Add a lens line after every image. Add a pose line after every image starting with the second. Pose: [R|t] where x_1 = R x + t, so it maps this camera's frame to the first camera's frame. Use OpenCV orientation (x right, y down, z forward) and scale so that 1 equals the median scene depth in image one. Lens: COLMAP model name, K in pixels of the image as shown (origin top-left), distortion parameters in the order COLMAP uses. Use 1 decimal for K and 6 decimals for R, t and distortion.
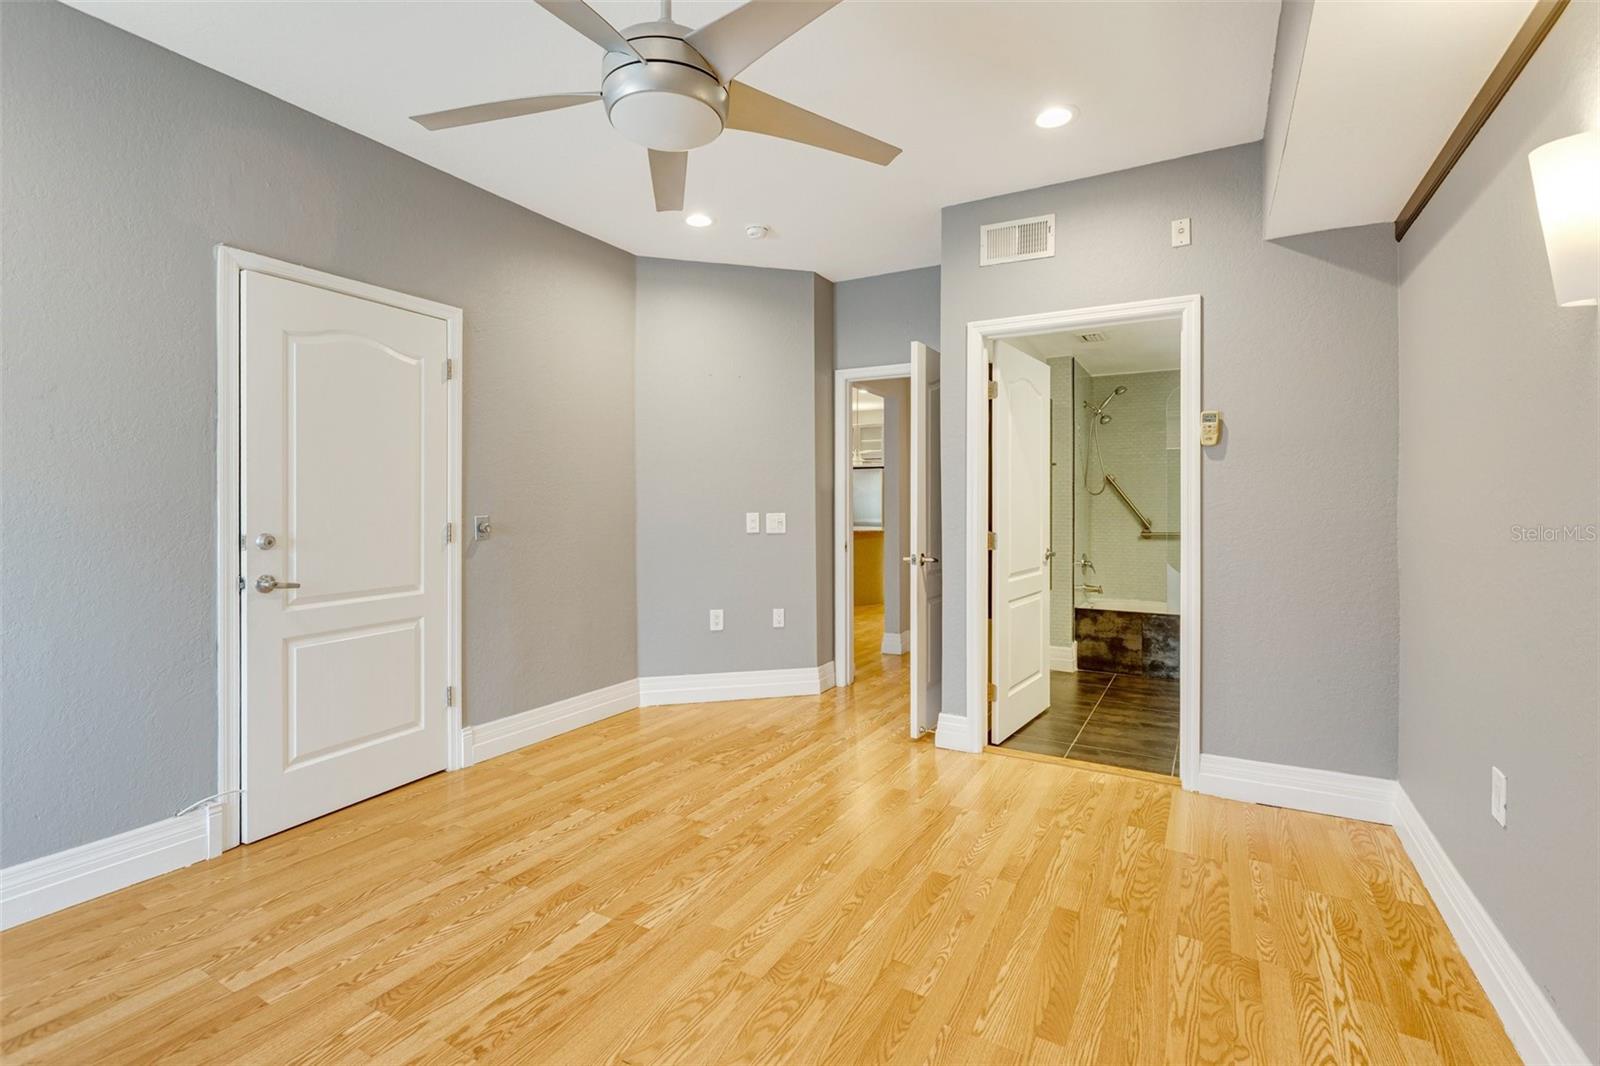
lens RADIAL K [[718.8, 0, 794.5], [0, 718.8, 503.6], [0, 0, 1]] dist [0.004446, -0.002428]
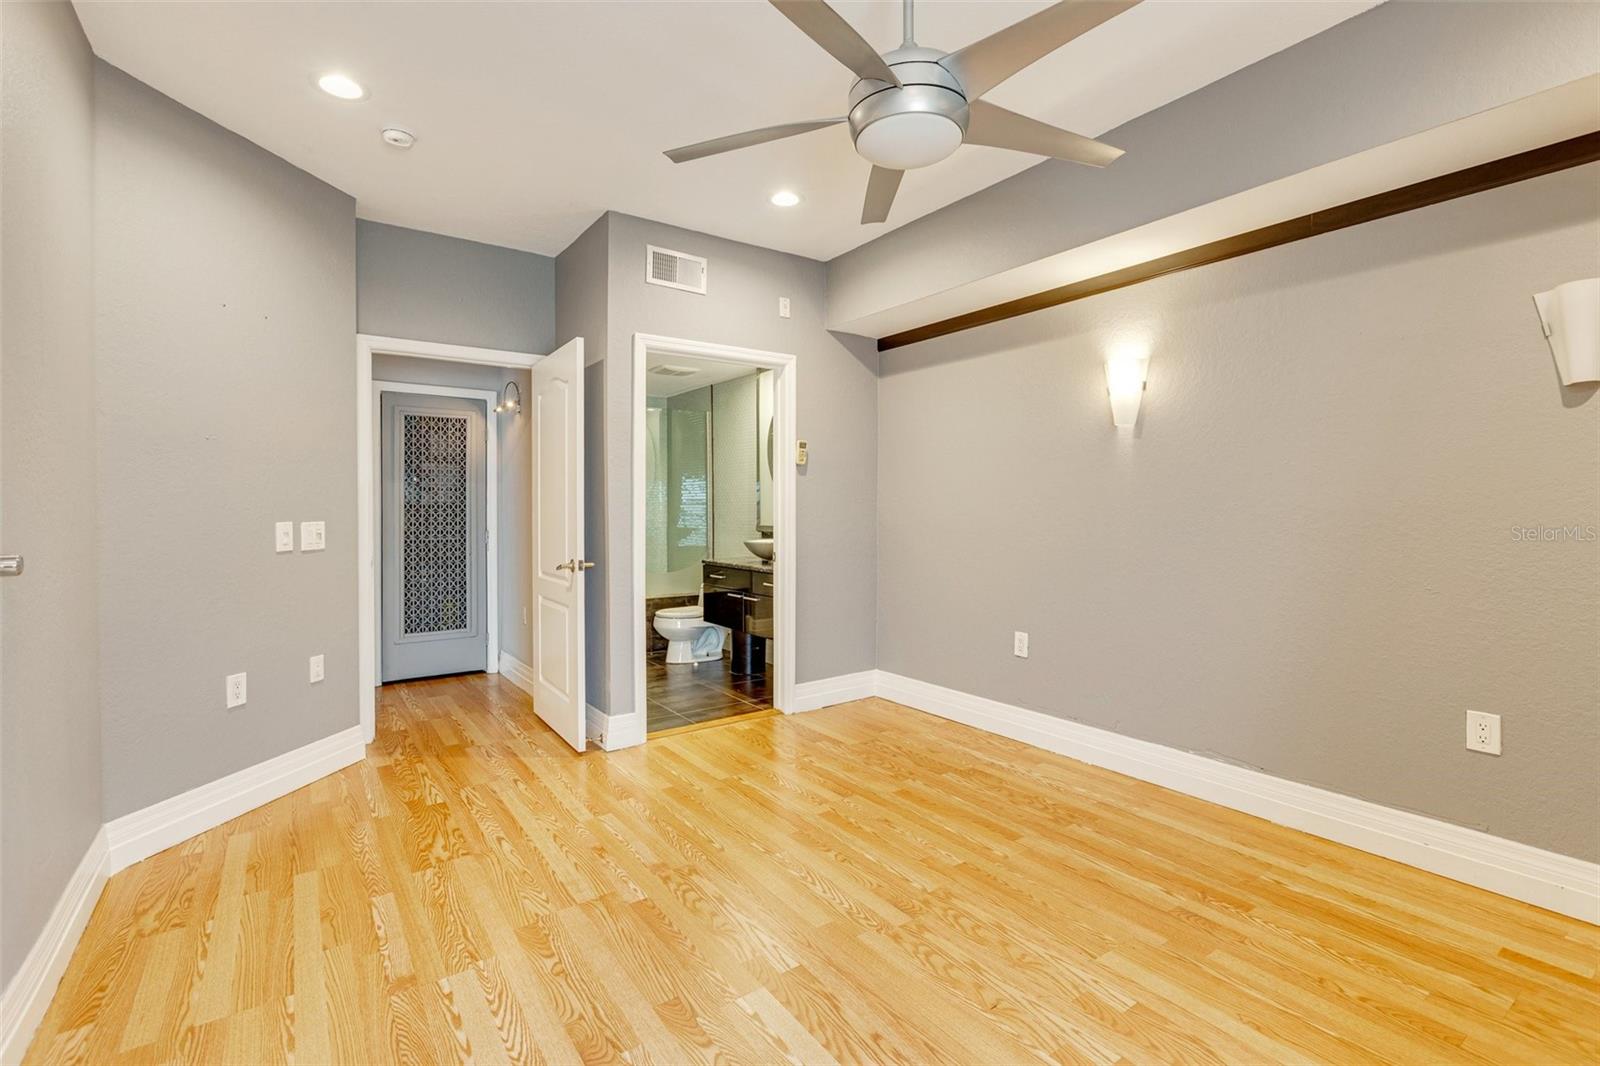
lens RADIAL K [[718.8, 0, 787.2], [0, 718.8, 510.7], [0, 0, 1]] dist [0.004446, -0.002428]
pose [[0.428014, -0.008289, 0.903734, -0.715180], [0.004056, 0.999965, 0.007250, -0.000812], [-0.903763, 0.000563, 0.428033, 0.423414]]
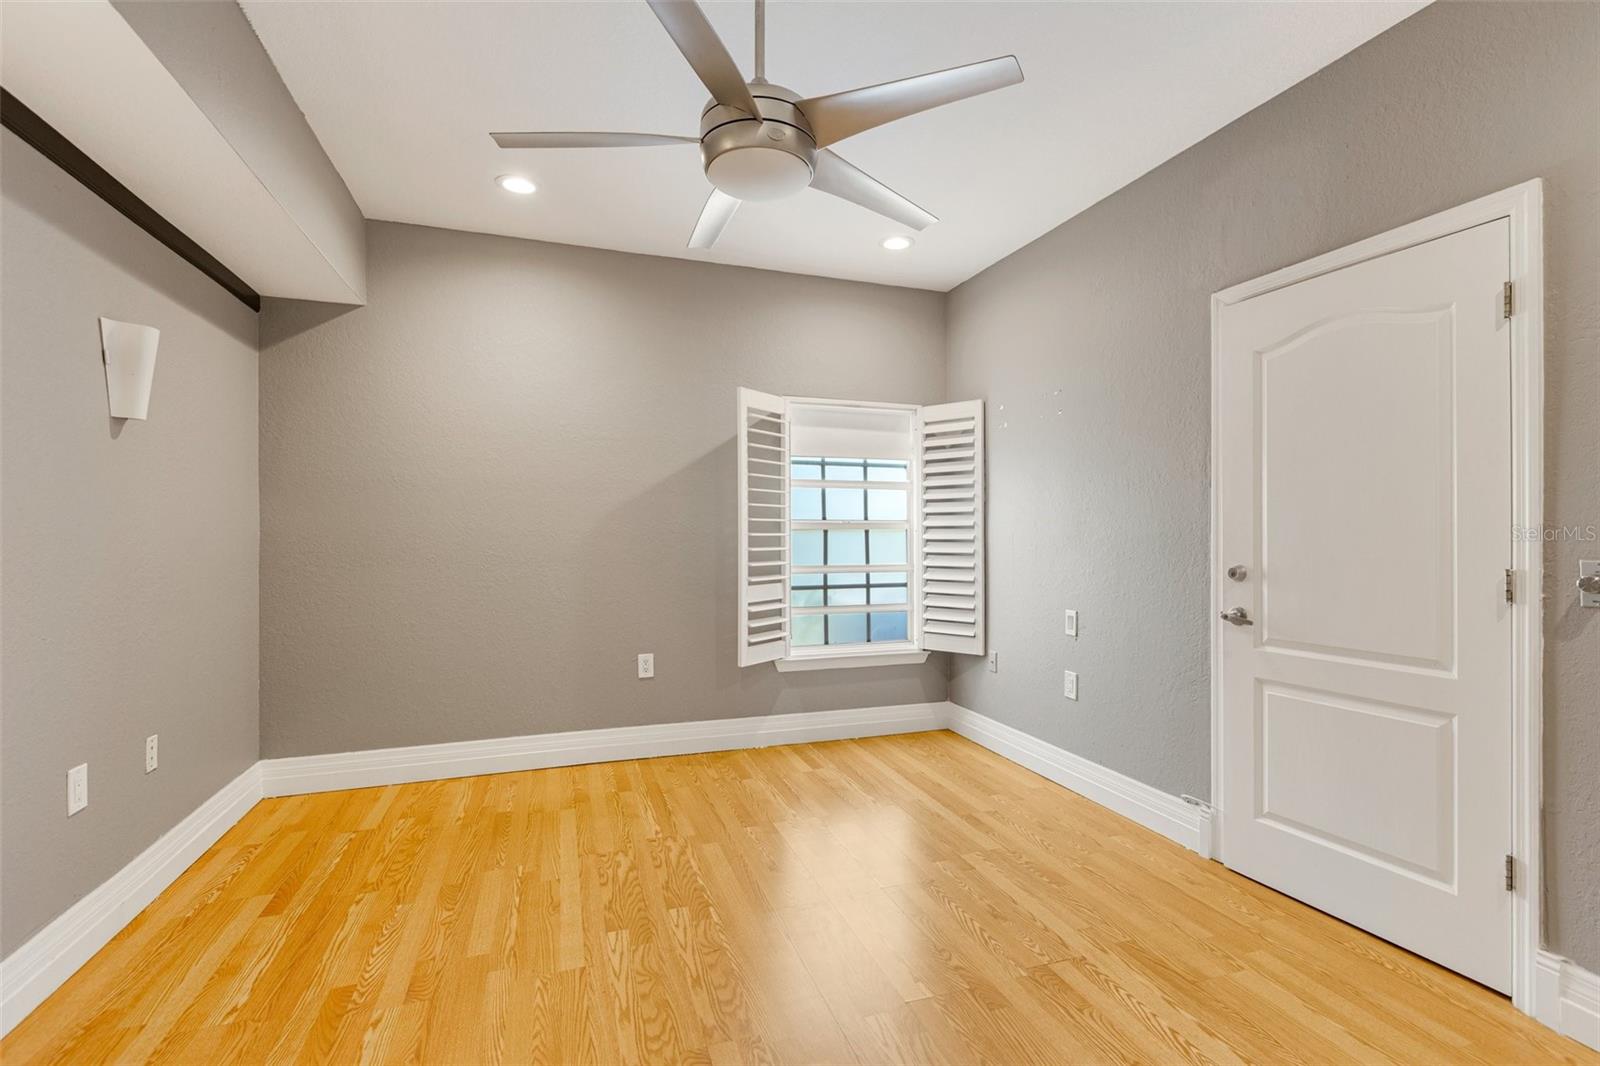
lens RADIAL K [[718.8, 0, 802.0], [0, 718.8, 539.0], [0, 0, 1]] dist [0.004446, -0.002428]
pose [[-0.655039, 0.003842, -0.755585, 0.350128], [-0.002811, 0.999968, 0.007522, 0.000084], [0.755590, 0.007051, -0.655007, 1.039389]]
